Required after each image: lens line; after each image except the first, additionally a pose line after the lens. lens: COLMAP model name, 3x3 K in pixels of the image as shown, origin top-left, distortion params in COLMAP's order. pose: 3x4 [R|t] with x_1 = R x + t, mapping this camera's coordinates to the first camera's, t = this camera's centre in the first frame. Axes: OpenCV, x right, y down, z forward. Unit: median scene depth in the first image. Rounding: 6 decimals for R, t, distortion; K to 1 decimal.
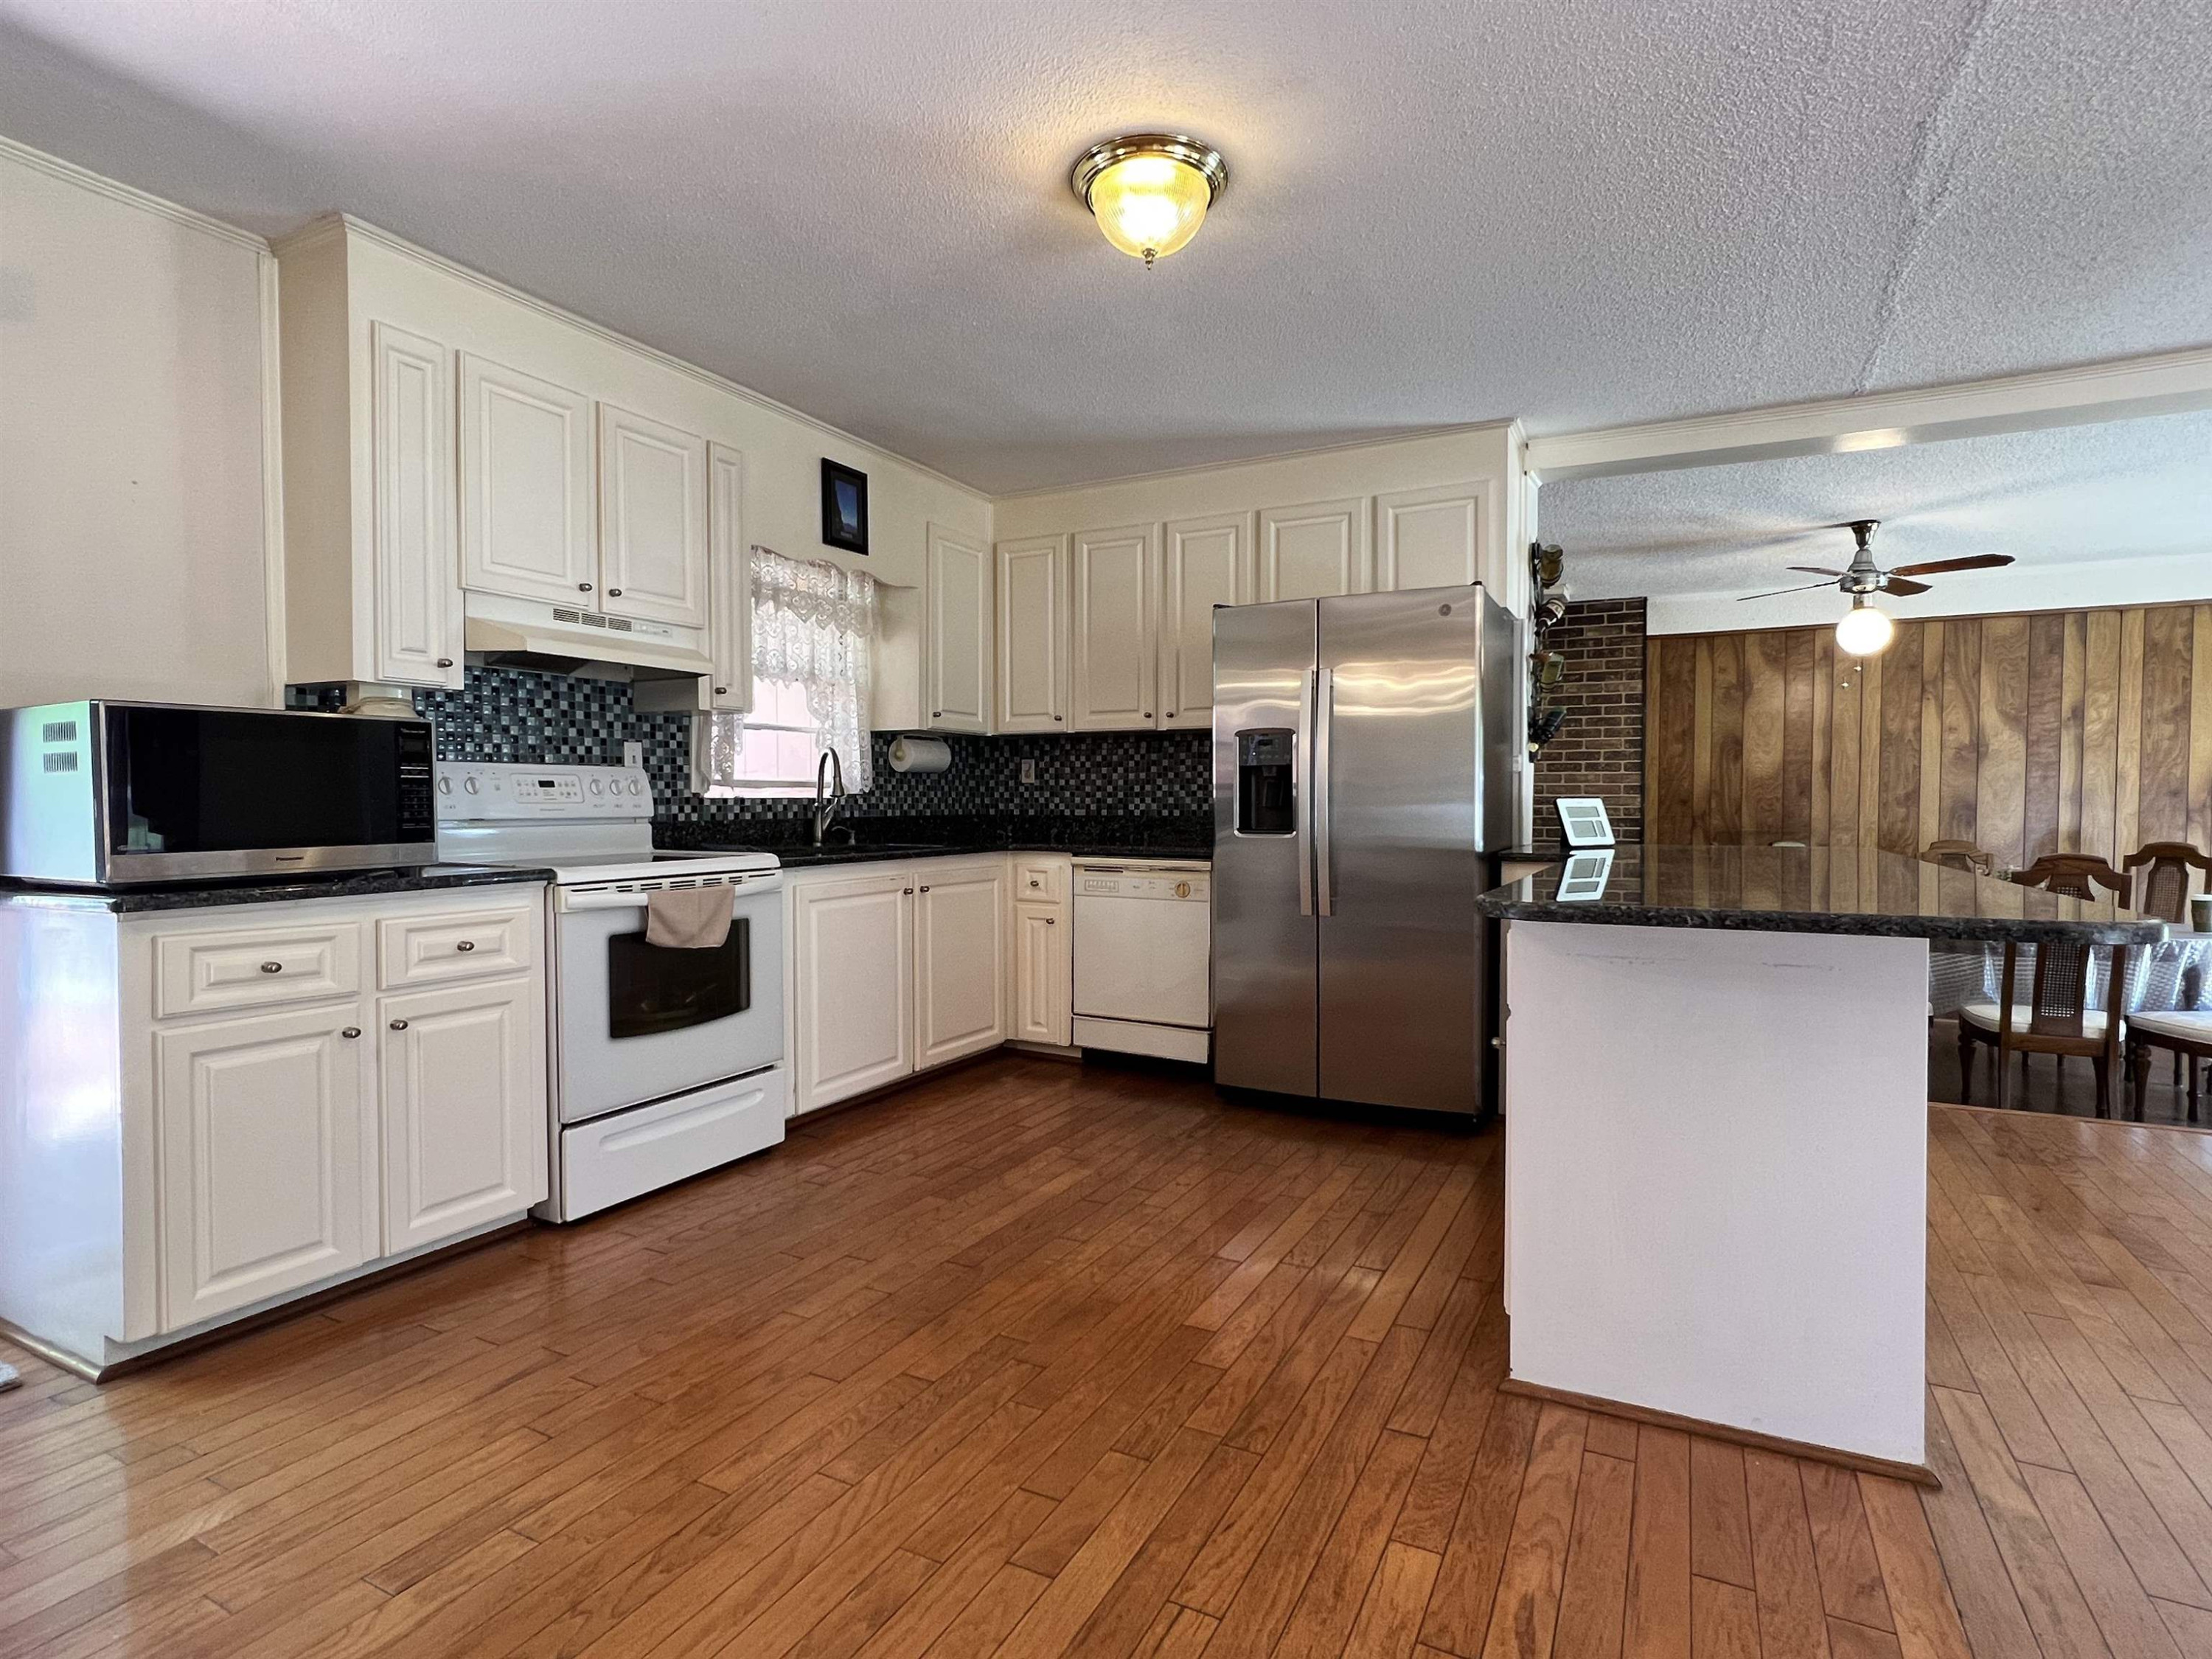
lens RADIAL K [[1114.8, 0, 1101.2], [0, 1114.8, 832.7], [0, 0, 1]] dist [-0.001776, 0.001076]
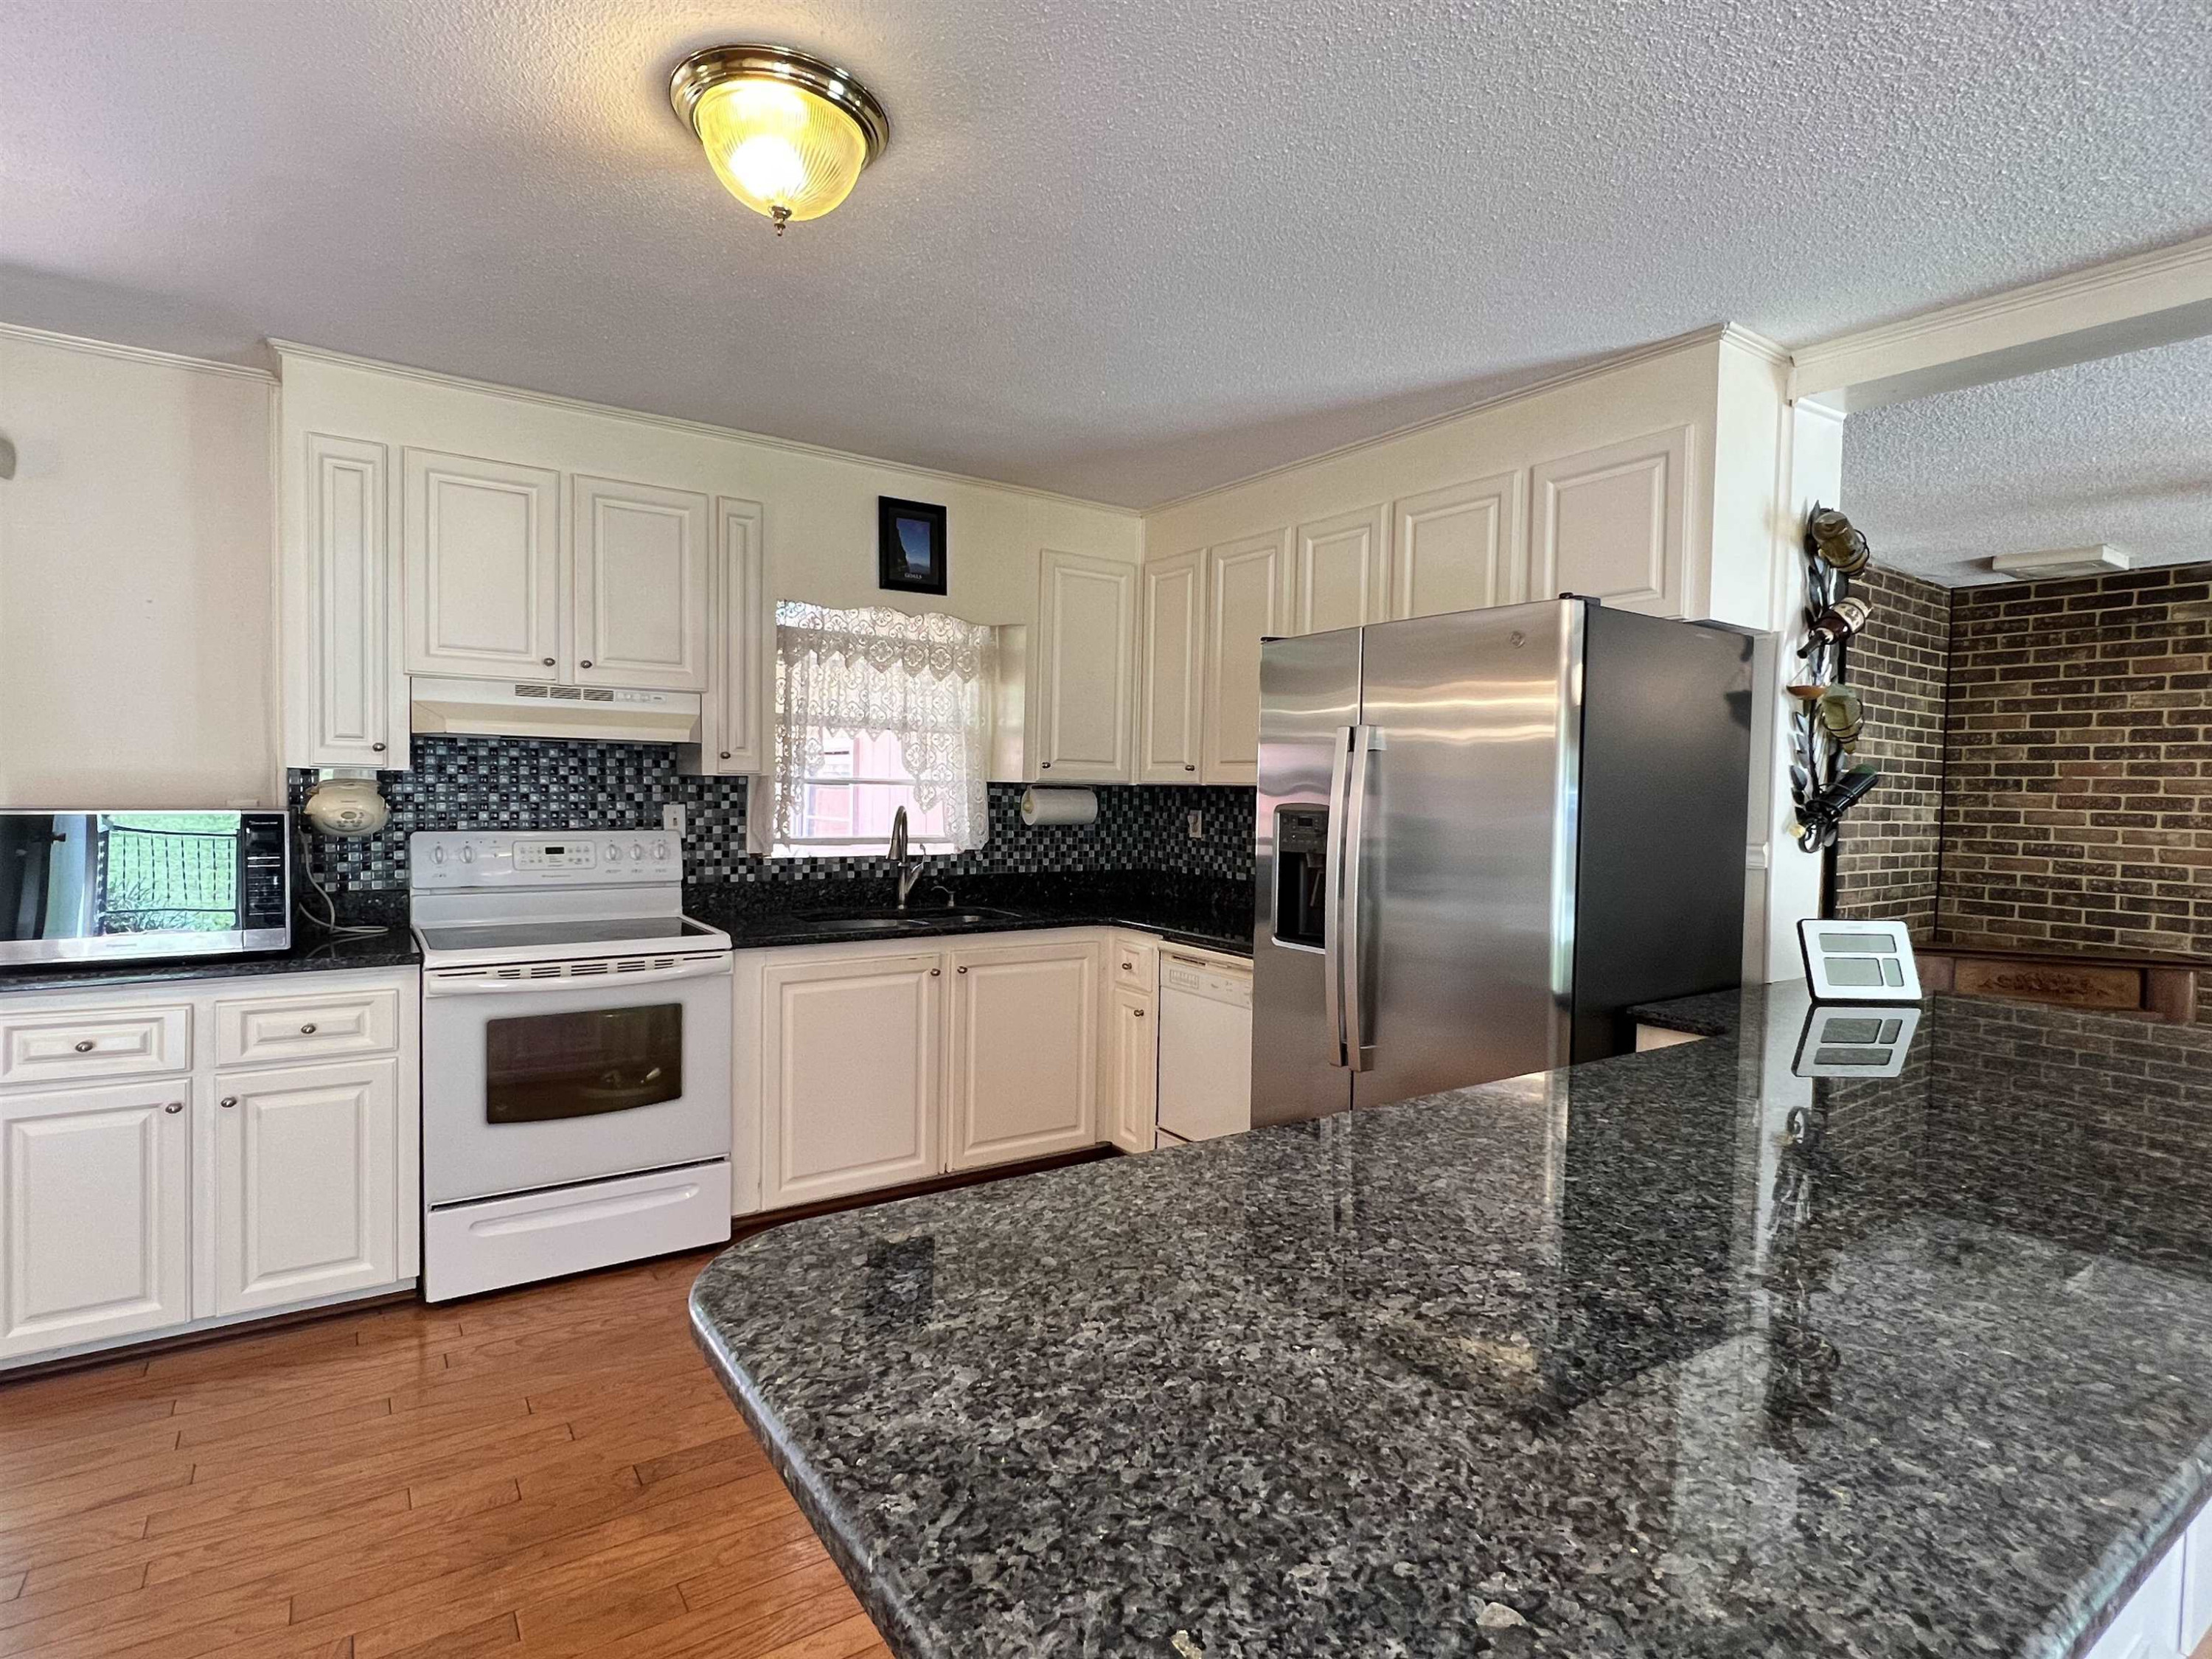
lens RADIAL K [[1114.8, 0, 1099.7], [0, 1114.8, 832.1], [0, 0, 1]] dist [-0.001776, 0.001076]
pose [[0.886680, 0.035840, -0.460992, 0.358876], [-0.033780, 0.999348, 0.012722, -0.077312], [0.461148, 0.004292, 0.887313, 0.271598]]
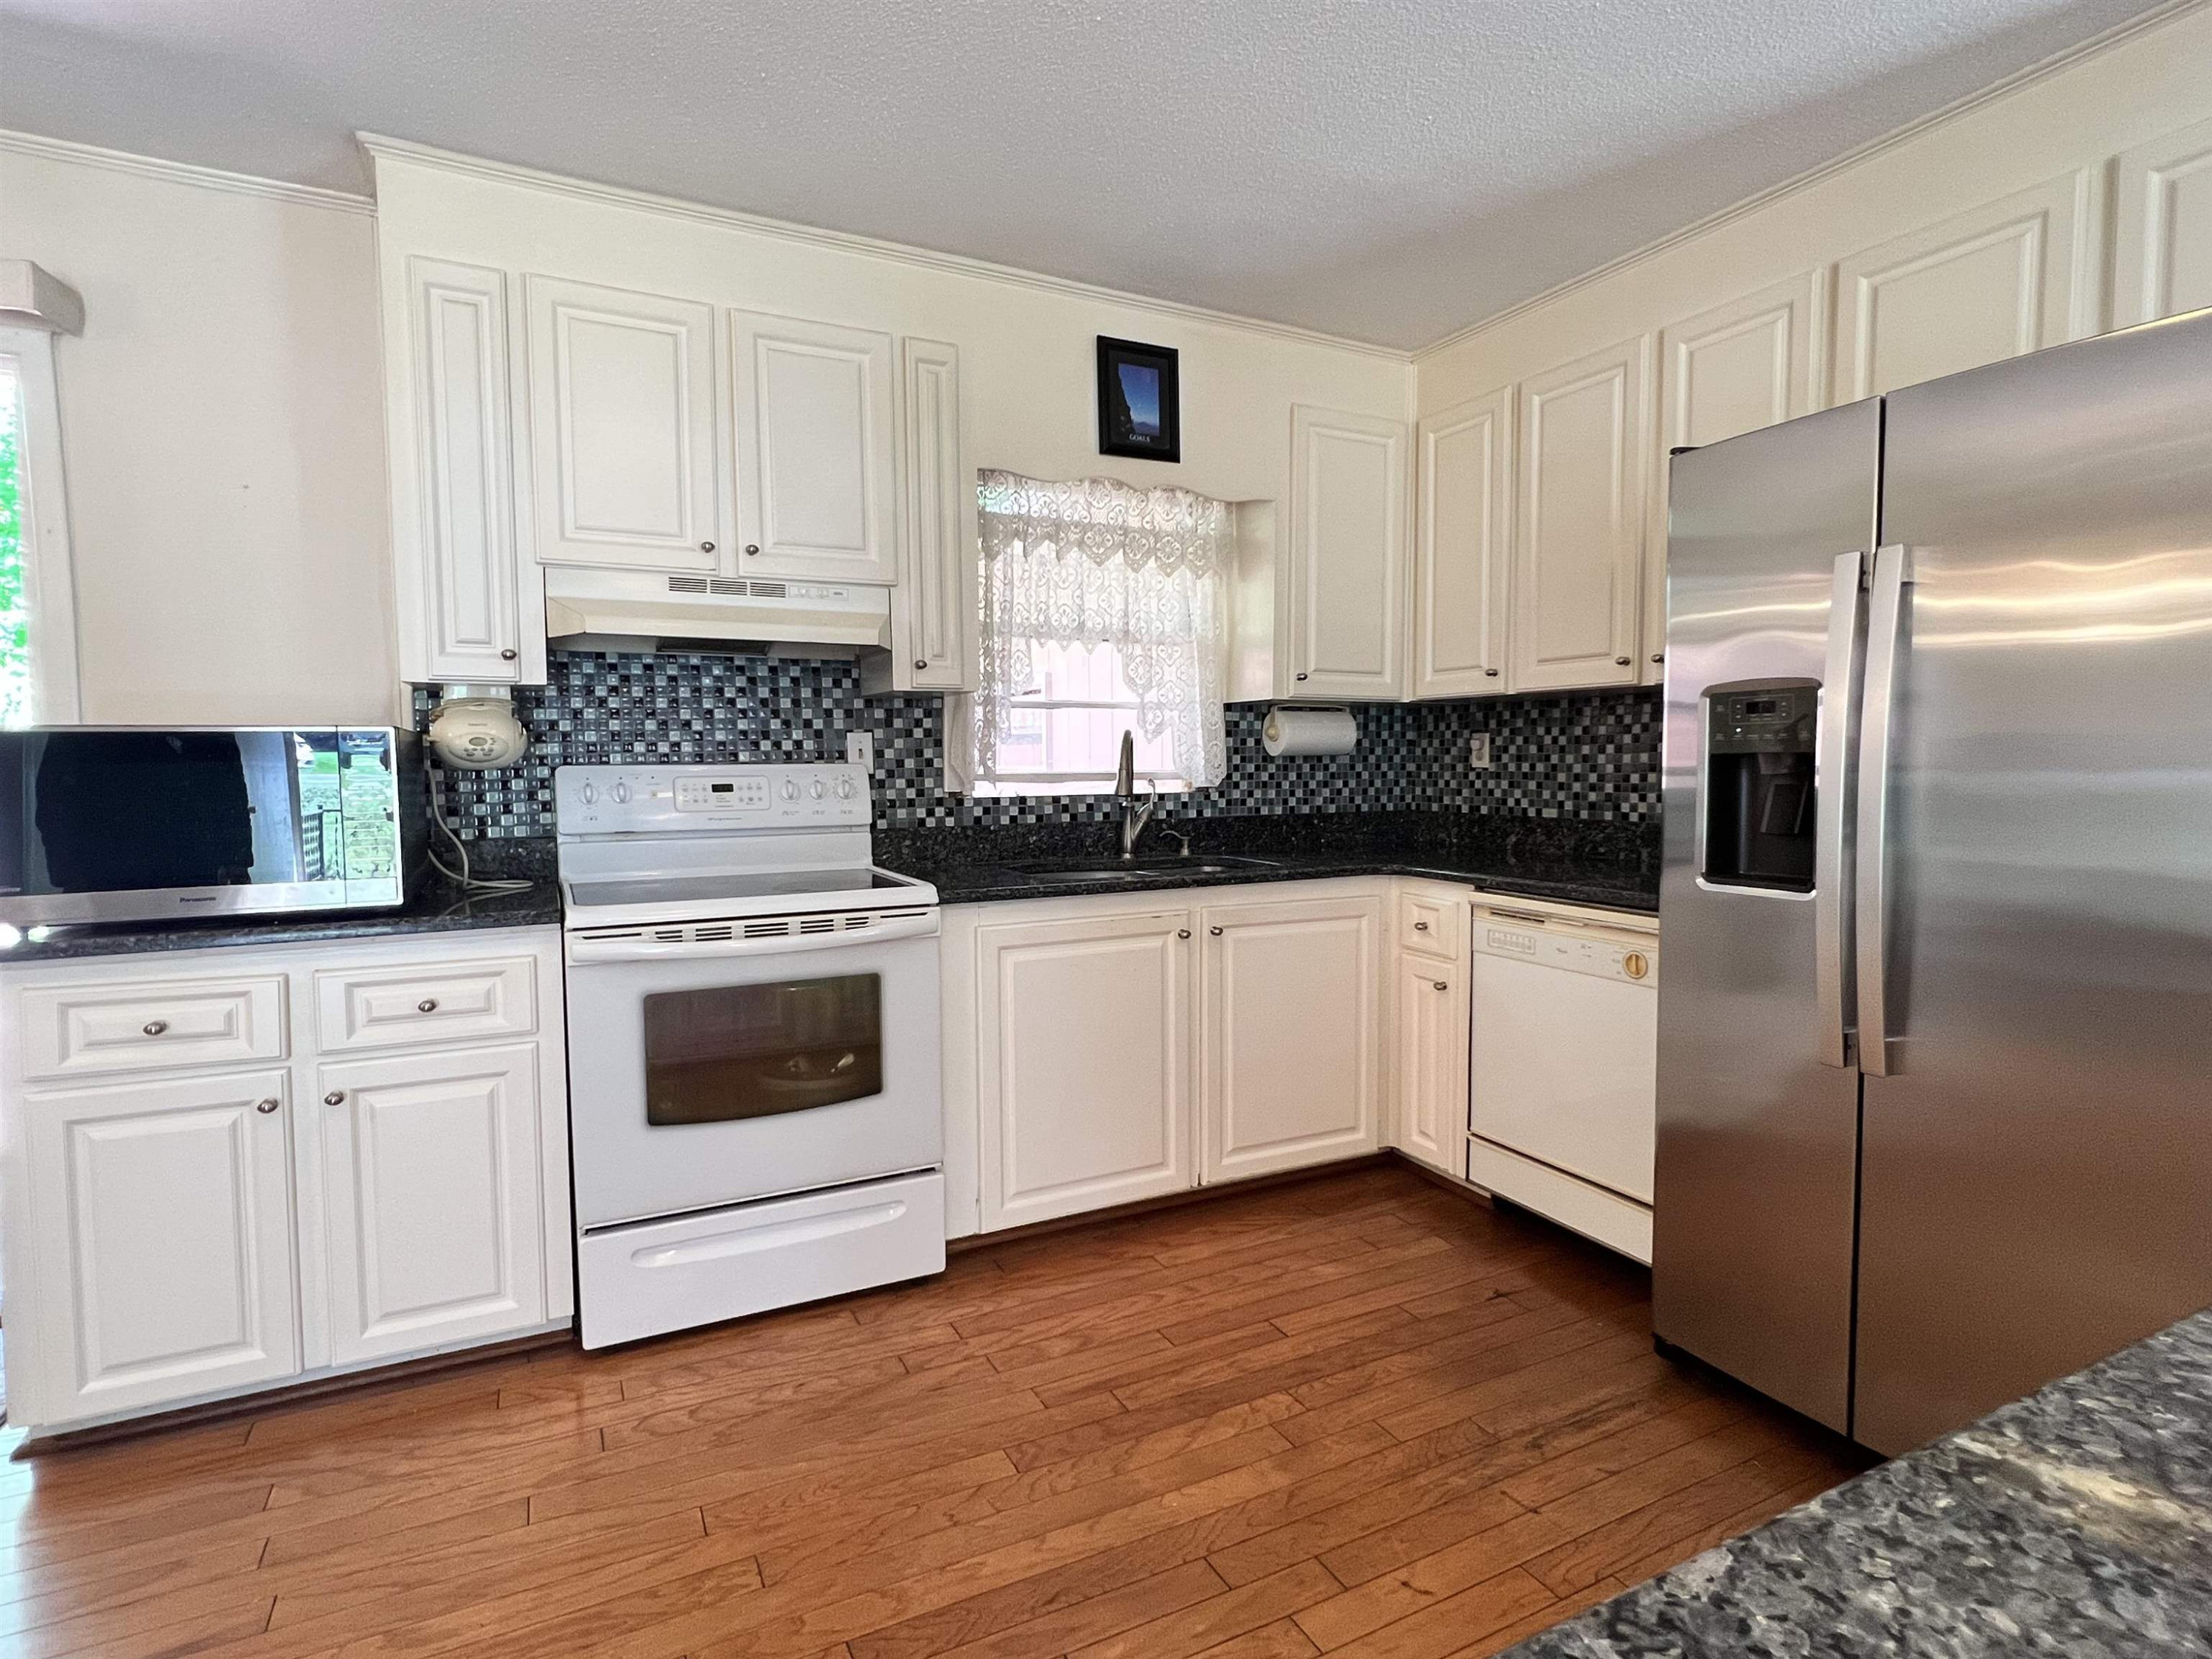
lens RADIAL K [[1114.8, 0, 1101.7], [0, 1114.8, 832.5], [0, 0, 1]] dist [-0.001776, 0.001076]
pose [[0.817271, 0.032834, -0.575318, 0.190462], [-0.010986, 0.999082, 0.041412, -0.041066], [0.576149, -0.027524, 0.816881, 0.404120]]
